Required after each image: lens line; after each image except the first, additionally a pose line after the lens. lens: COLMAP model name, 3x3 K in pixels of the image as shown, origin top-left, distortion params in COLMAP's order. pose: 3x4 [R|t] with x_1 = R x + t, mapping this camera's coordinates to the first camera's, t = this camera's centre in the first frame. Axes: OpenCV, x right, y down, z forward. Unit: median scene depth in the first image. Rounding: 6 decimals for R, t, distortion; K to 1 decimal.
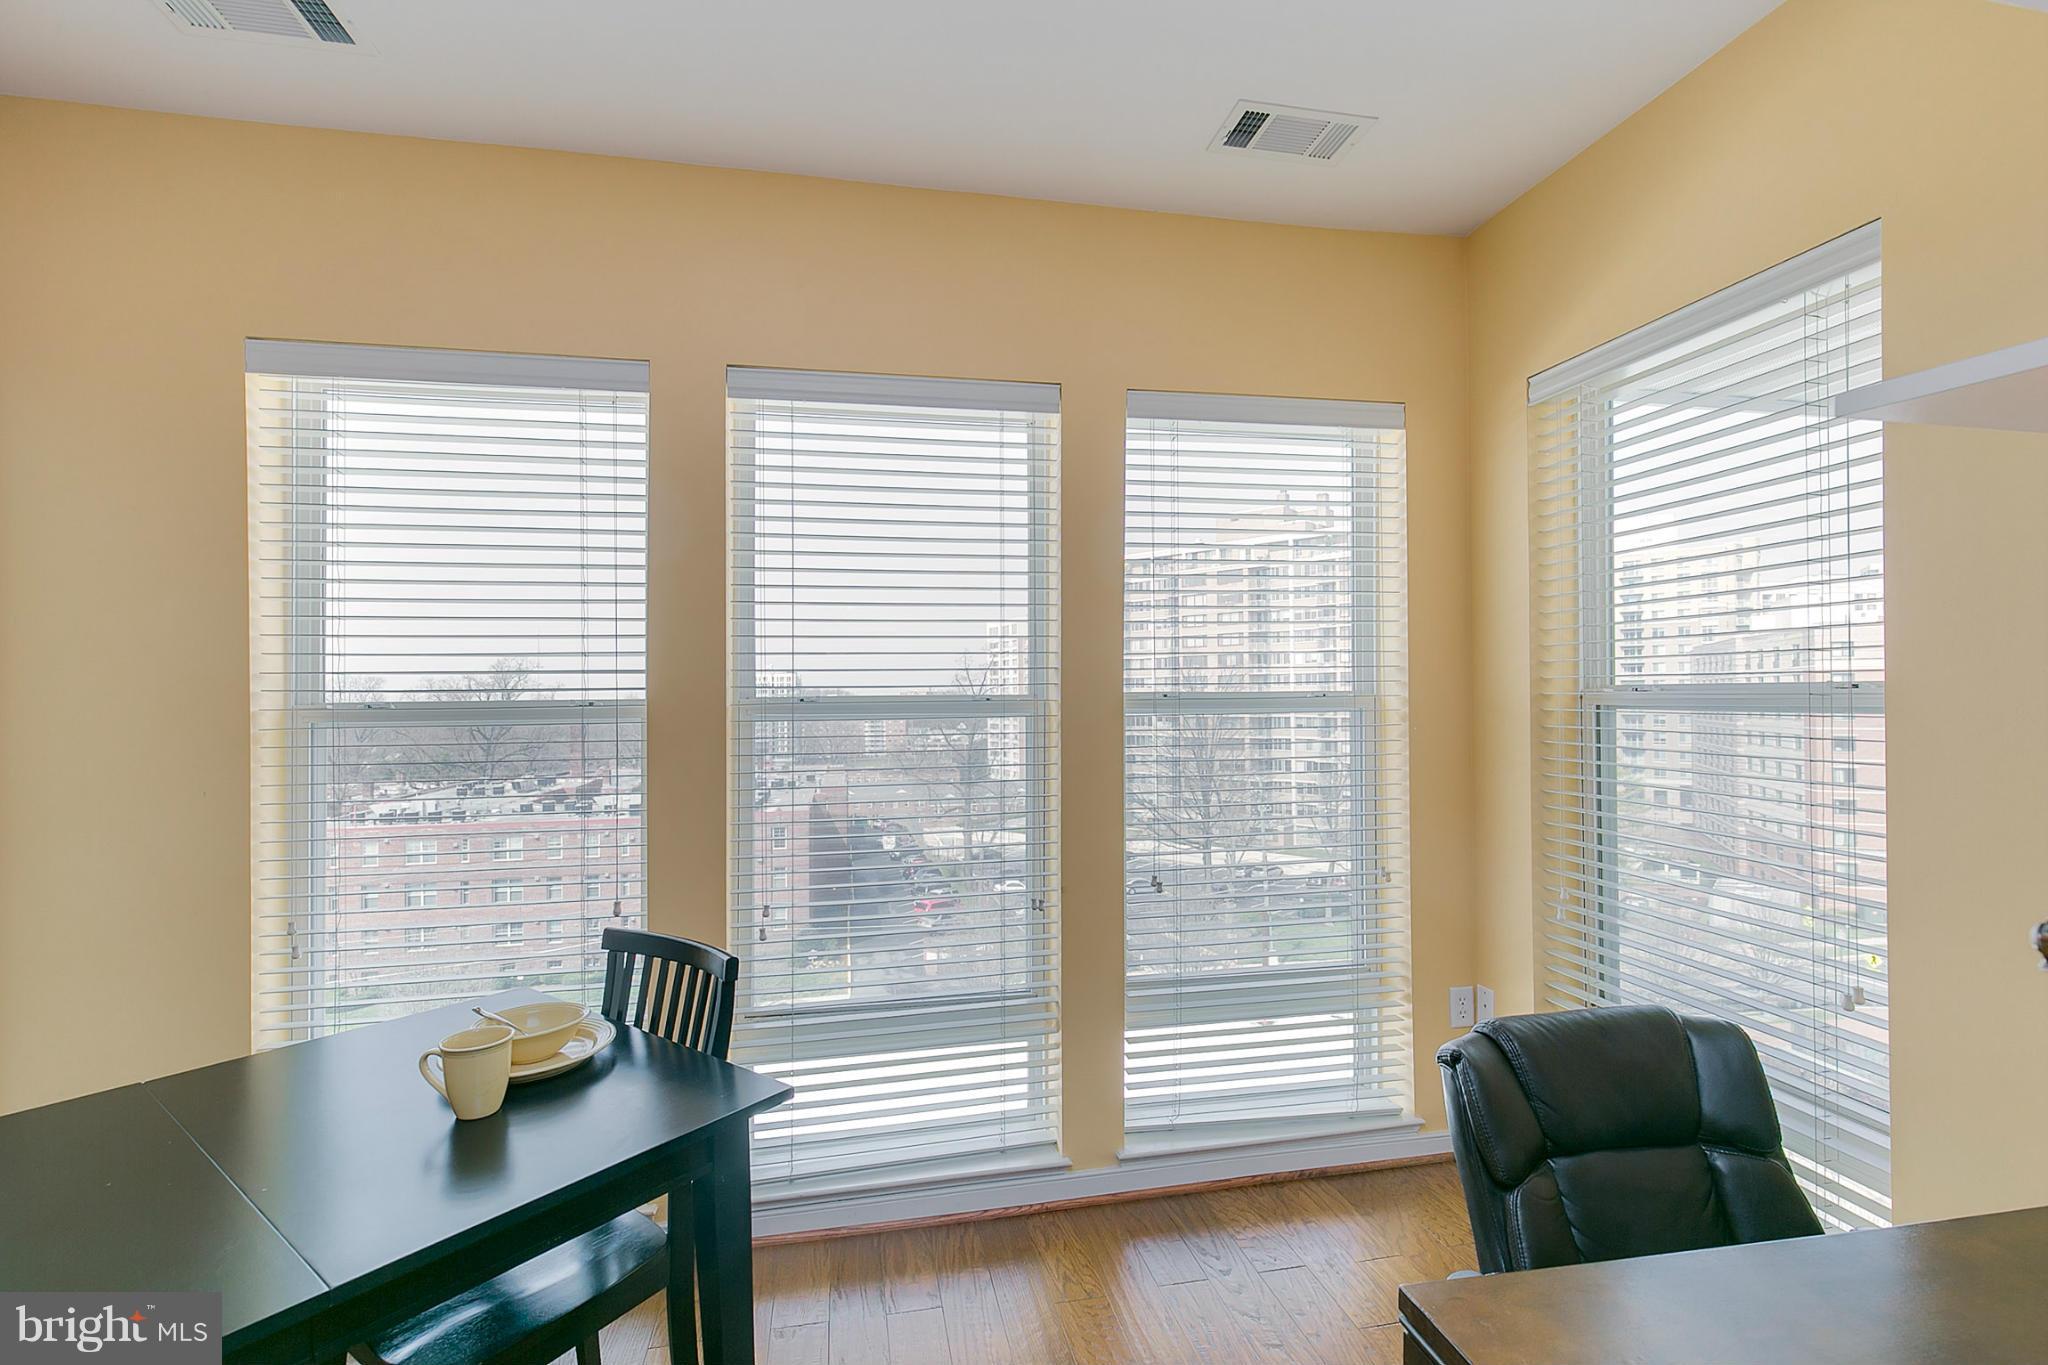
lens RADIAL K [[916.9, 0, 1027.3], [0, 916.9, 689.0], [0, 0, 1]] dist [0.004645, -0.000766]
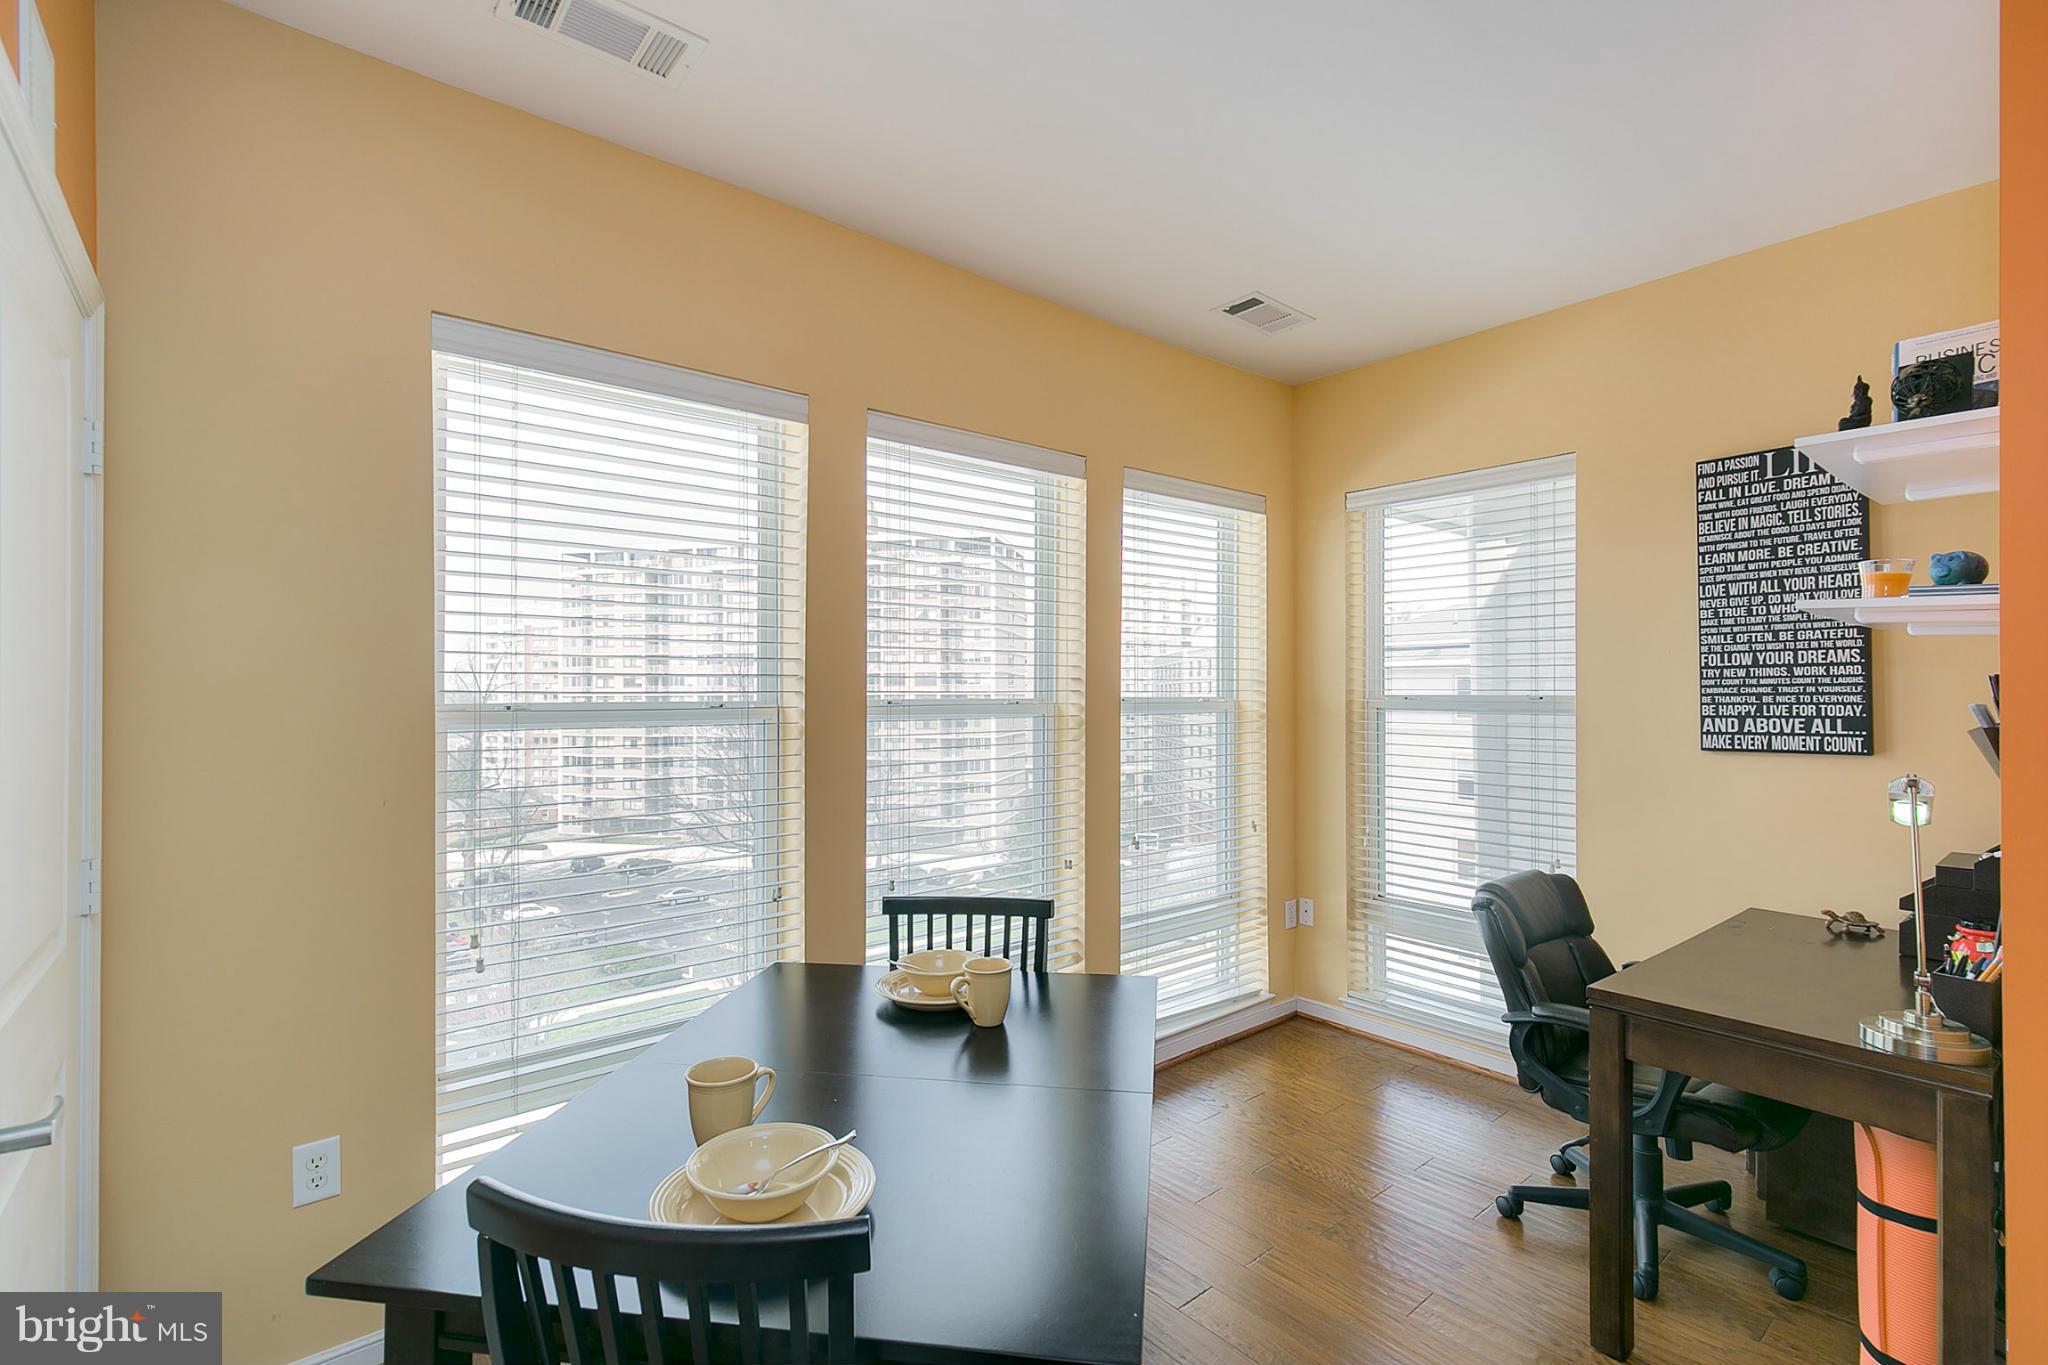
lens RADIAL K [[929.4, 0, 1022.2], [0, 929.4, 689.8], [0, 0, 1]] dist [-0.000485, -0.000218]
pose [[0.877261, 0.009497, 0.479920, -0.612184], [-0.010360, 0.999946, -0.000850, -0.004876], [-0.479902, -0.004227, 0.877312, -0.088721]]
